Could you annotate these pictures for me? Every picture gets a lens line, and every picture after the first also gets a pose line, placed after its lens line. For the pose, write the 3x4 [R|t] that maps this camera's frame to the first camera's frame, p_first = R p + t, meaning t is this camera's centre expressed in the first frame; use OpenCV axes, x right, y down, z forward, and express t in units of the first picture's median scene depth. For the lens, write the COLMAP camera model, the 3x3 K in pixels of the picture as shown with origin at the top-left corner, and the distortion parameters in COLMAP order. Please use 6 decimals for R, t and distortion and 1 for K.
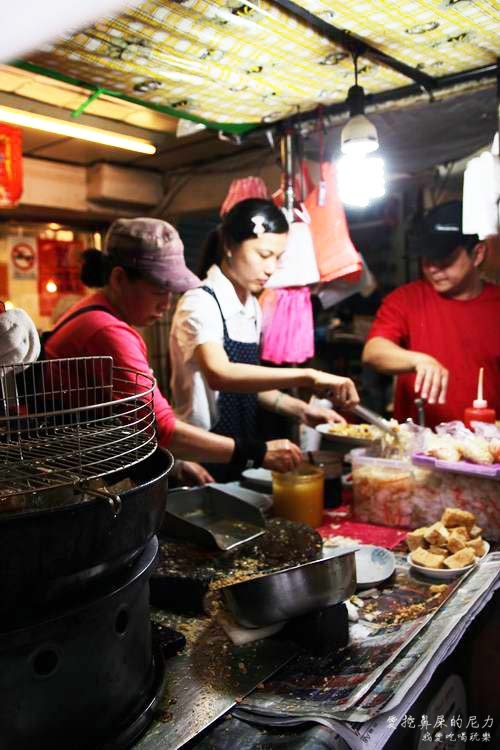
lens RADIAL K [[654.5, 0, 250.7], [0, 654.5, 364.3], [0, 0, 1]] dist [-0.044719, 0.002862]
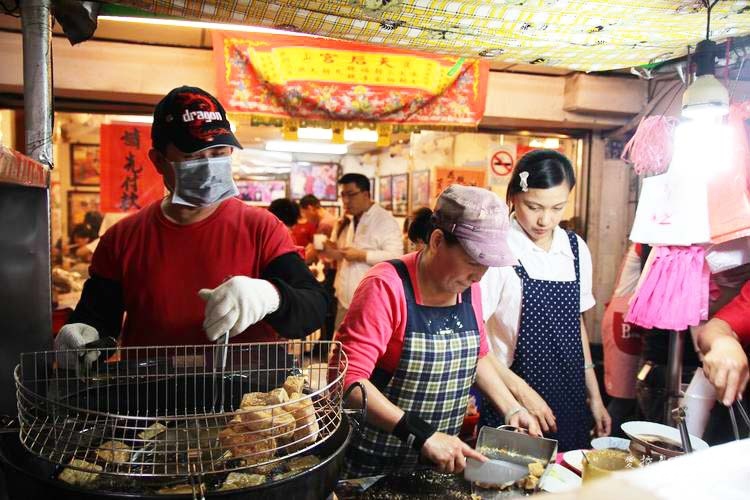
lens RADIAL K [[654.5, 0, 375.0], [0, 654.5, 250.0], [0, 0, 1]] dist [-0.044719, 0.002862]
pose [[0.837440, 0.088244, -0.539359, 0.197052], [-0.093588, 0.995456, 0.017554, -0.089300], [0.538457, 0.035777, 0.841893, 0.037622]]
